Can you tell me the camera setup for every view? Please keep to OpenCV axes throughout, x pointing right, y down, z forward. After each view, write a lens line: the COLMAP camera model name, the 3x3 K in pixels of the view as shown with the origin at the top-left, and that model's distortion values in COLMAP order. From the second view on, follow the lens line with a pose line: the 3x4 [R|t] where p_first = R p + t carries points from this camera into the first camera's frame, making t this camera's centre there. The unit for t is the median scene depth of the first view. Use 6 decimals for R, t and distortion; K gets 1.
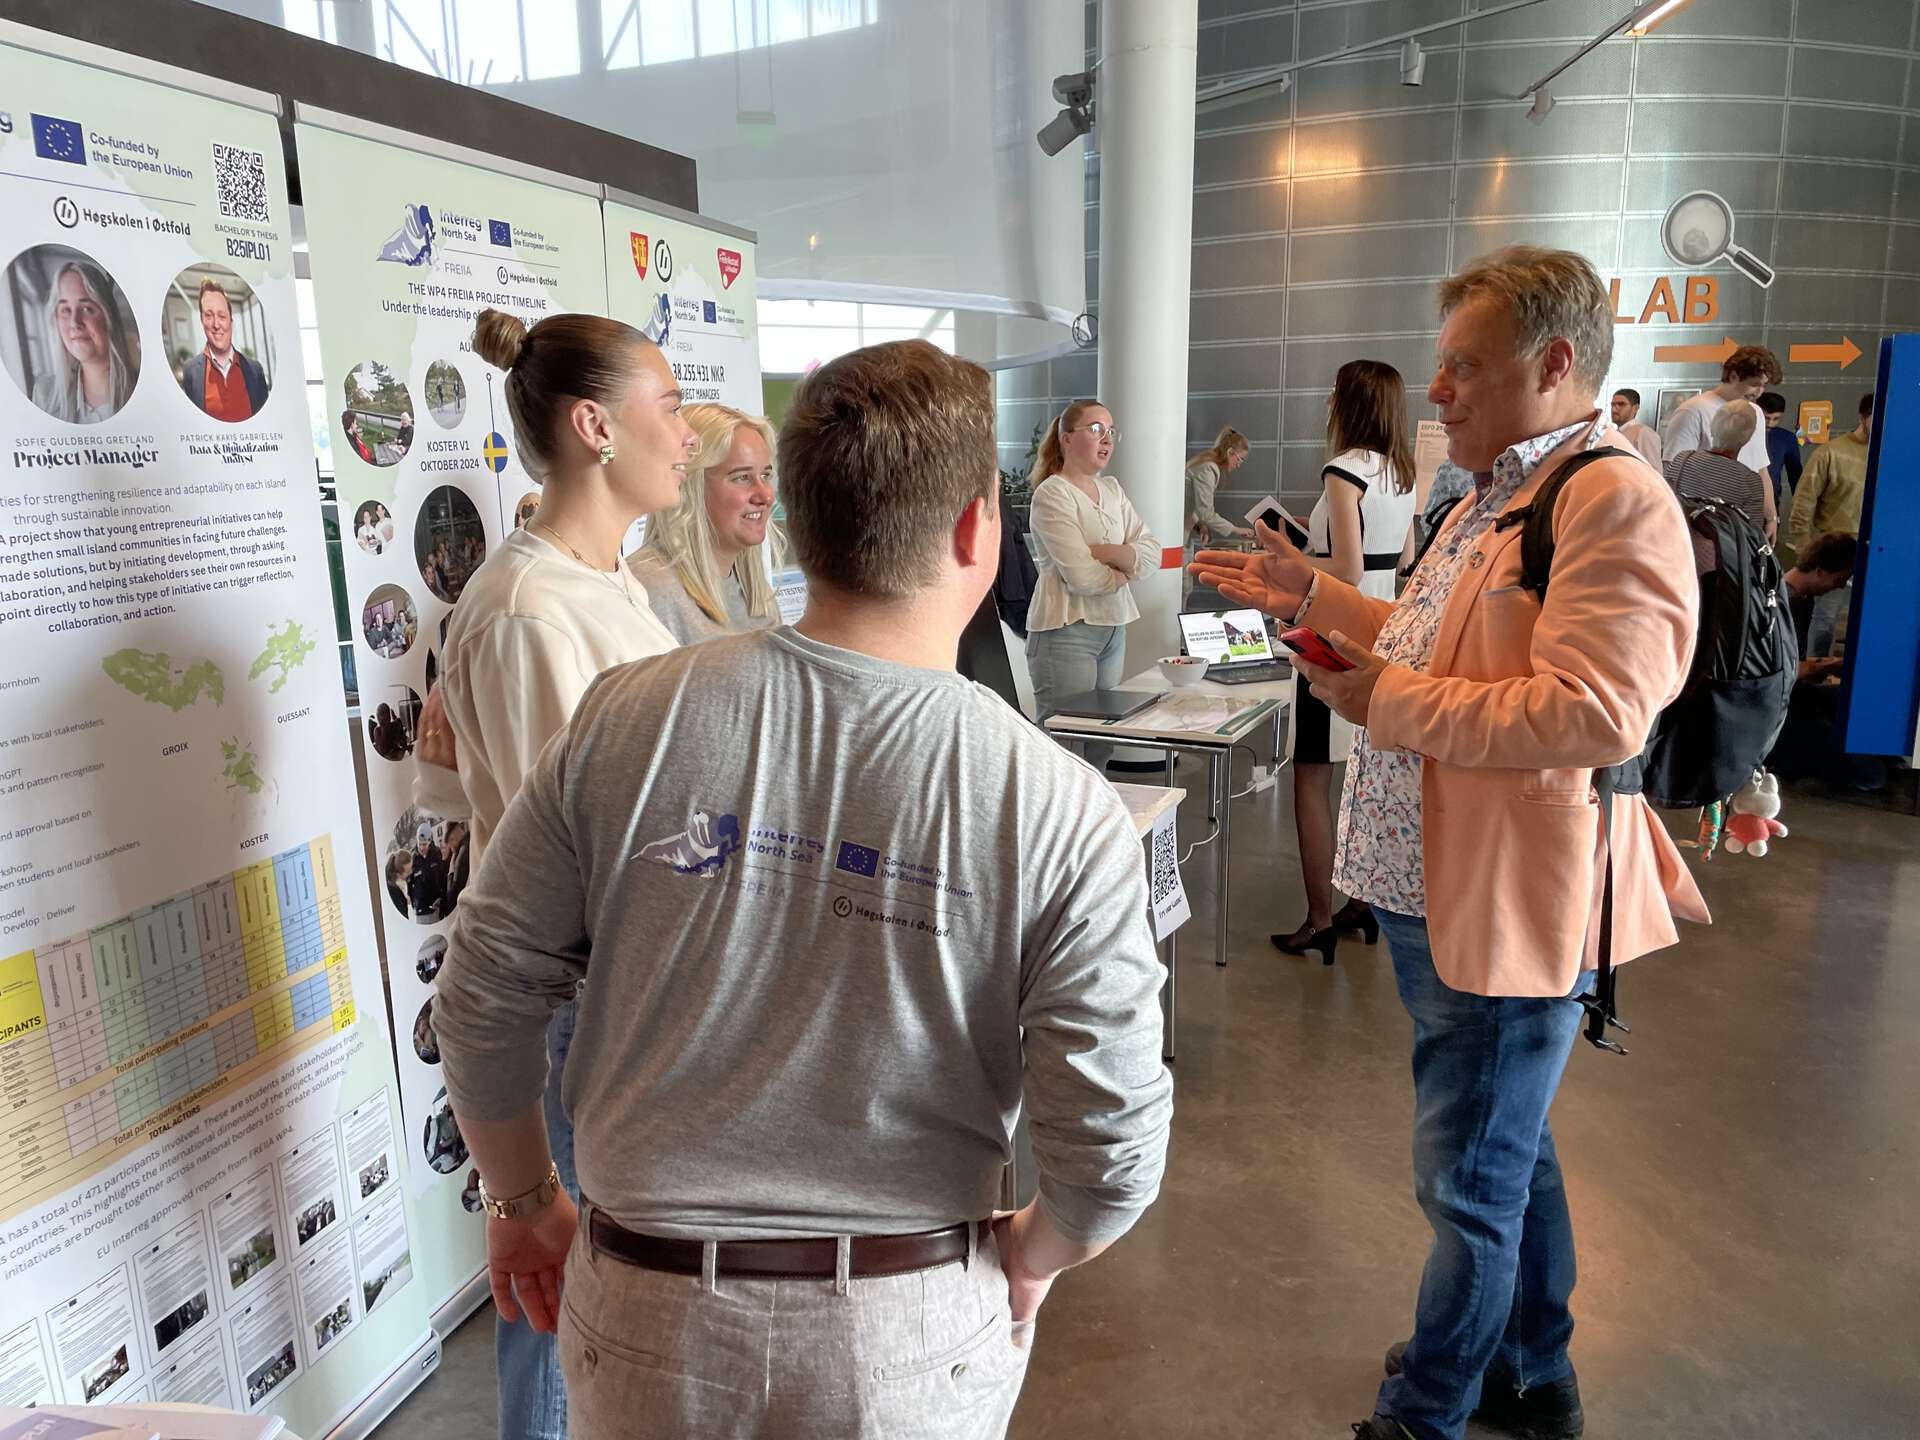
lens RADIAL K [[1453.5, 0, 971.7], [0, 1453.5, 737.9], [0, 0, 1]] dist [0.087487, -0.102499]
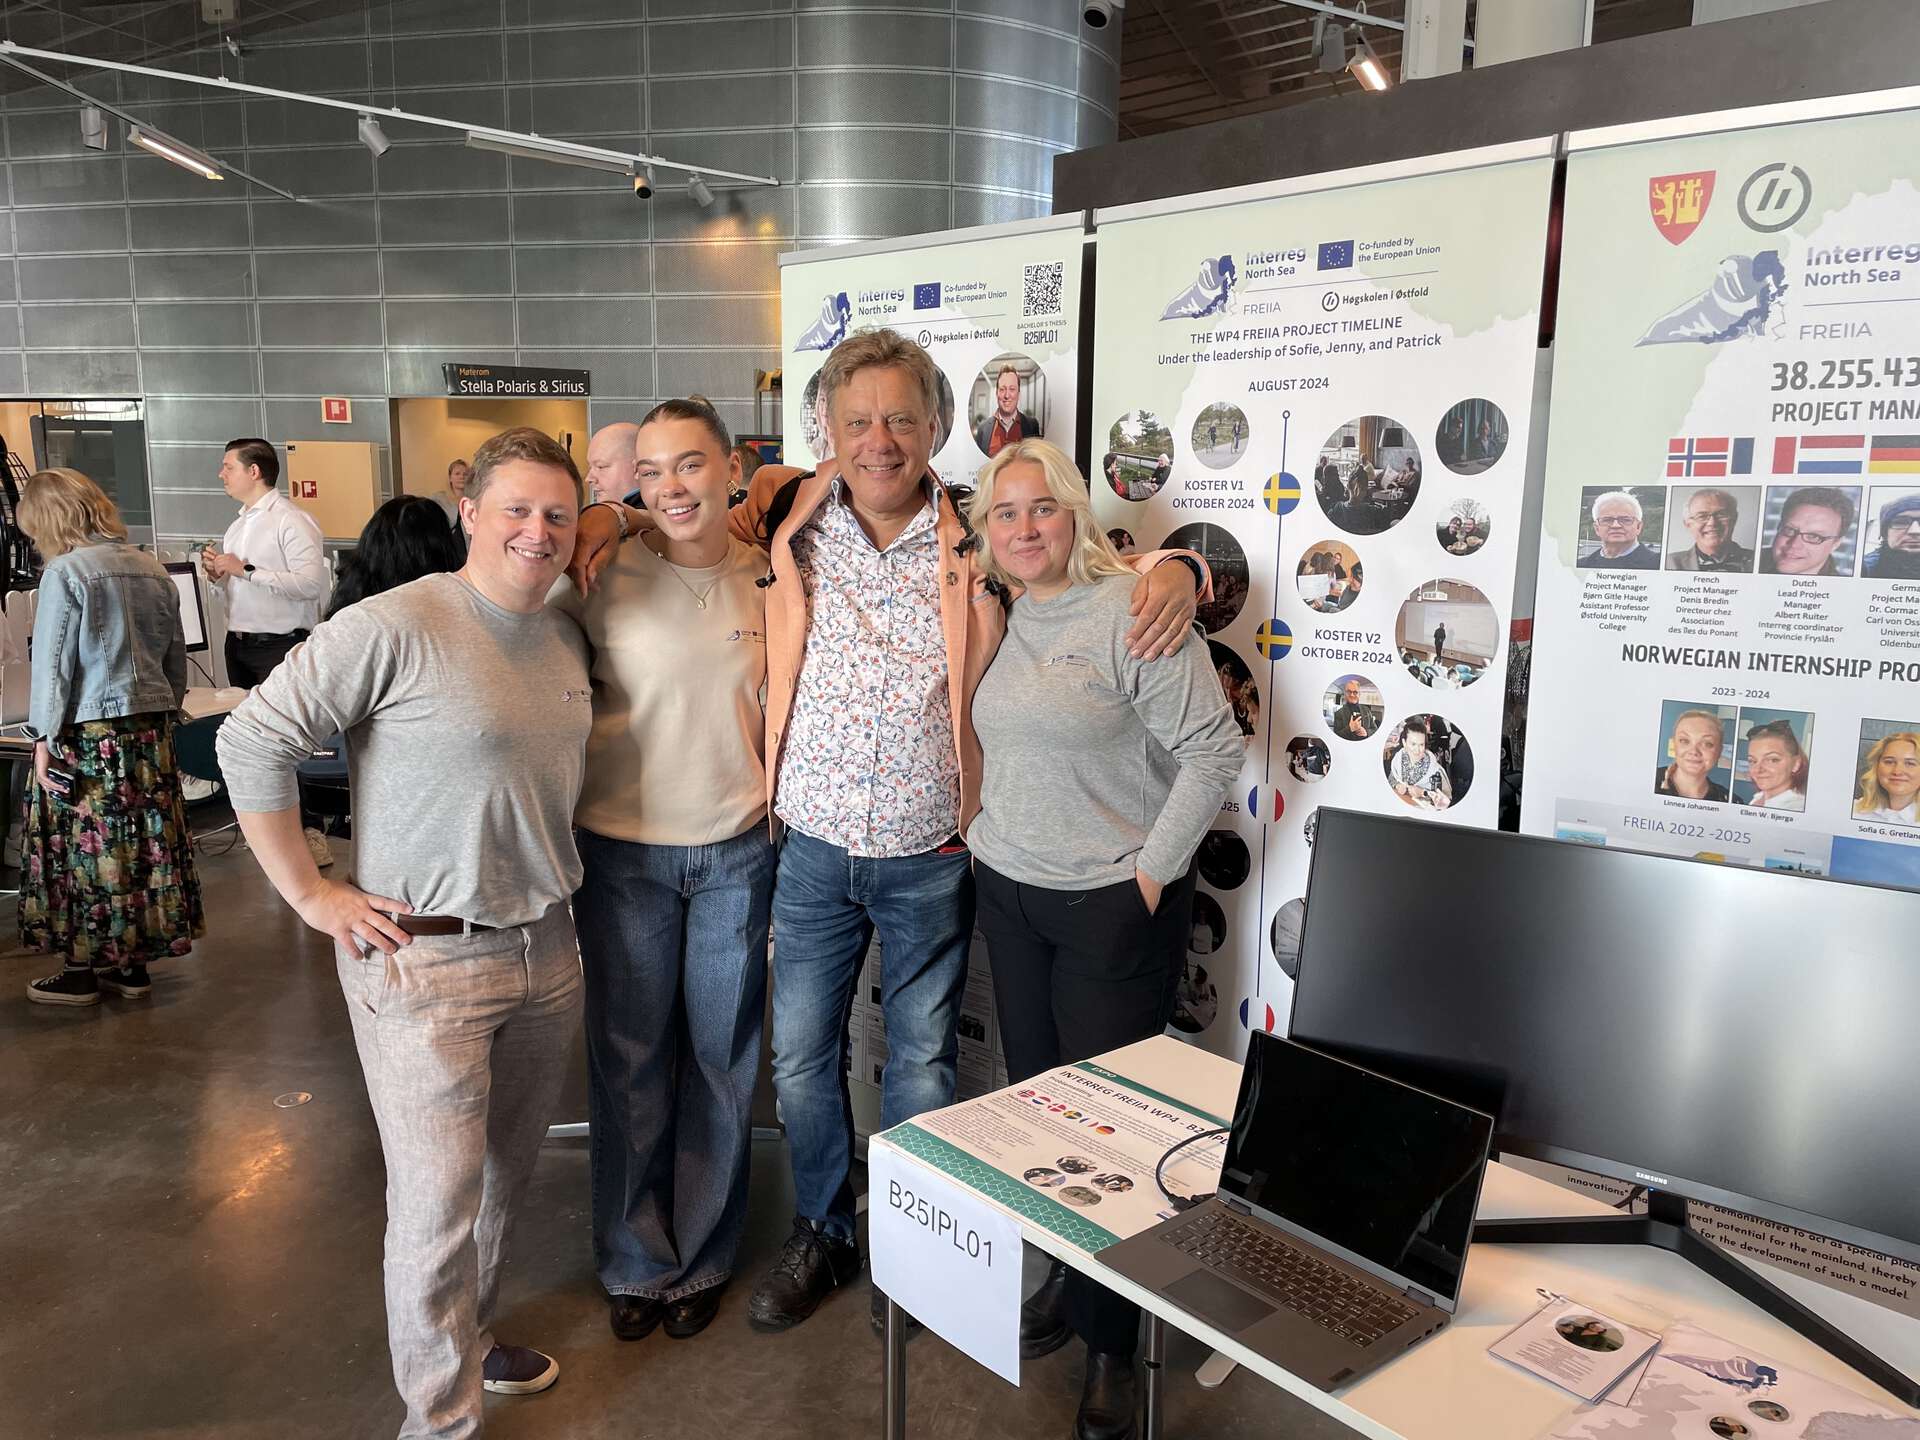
lens RADIAL K [[1453.5, 0, 949.7], [0, 1453.5, 739.7], [0, 0, 1]] dist [0.087487, -0.102499]
pose [[-0.449574, 0.156827, -0.879368, 0.715694], [-0.199606, 0.941934, 0.270032, -0.292938], [0.870656, 0.296927, -0.392165, 1.402414]]
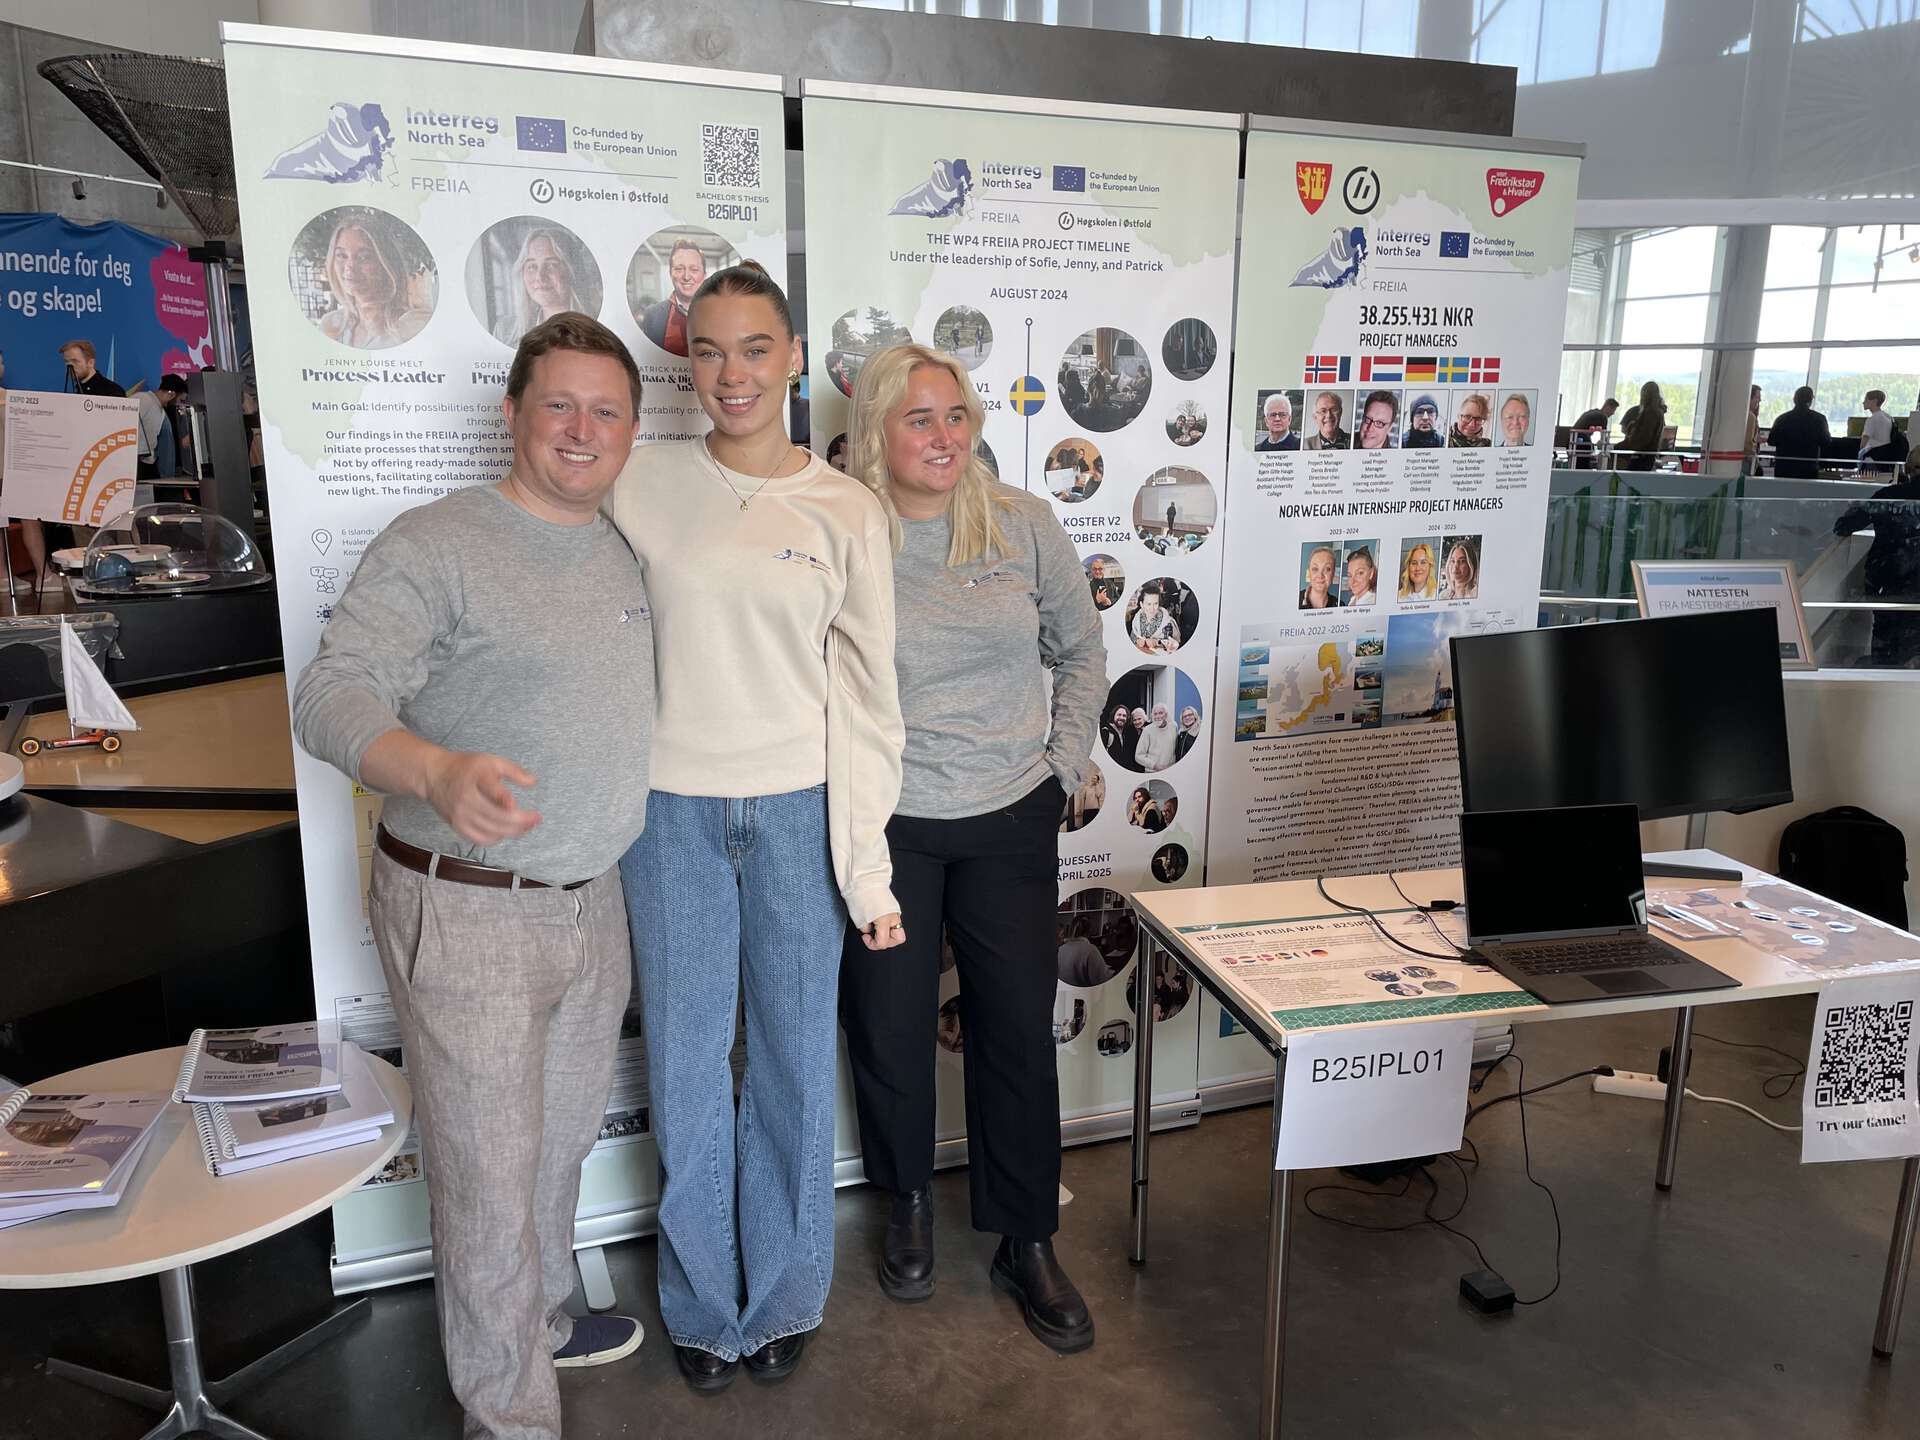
lens RADIAL K [[1453.5, 0, 974.4], [0, 1453.5, 720.1], [0, 0, 1]] dist [0.087487, -0.102499]
pose [[0.604969, 0.193726, -0.772323, 0.555971], [-0.189149, 0.977151, 0.096941, -0.073313], [0.773457, 0.087438, 0.627789, 0.396692]]
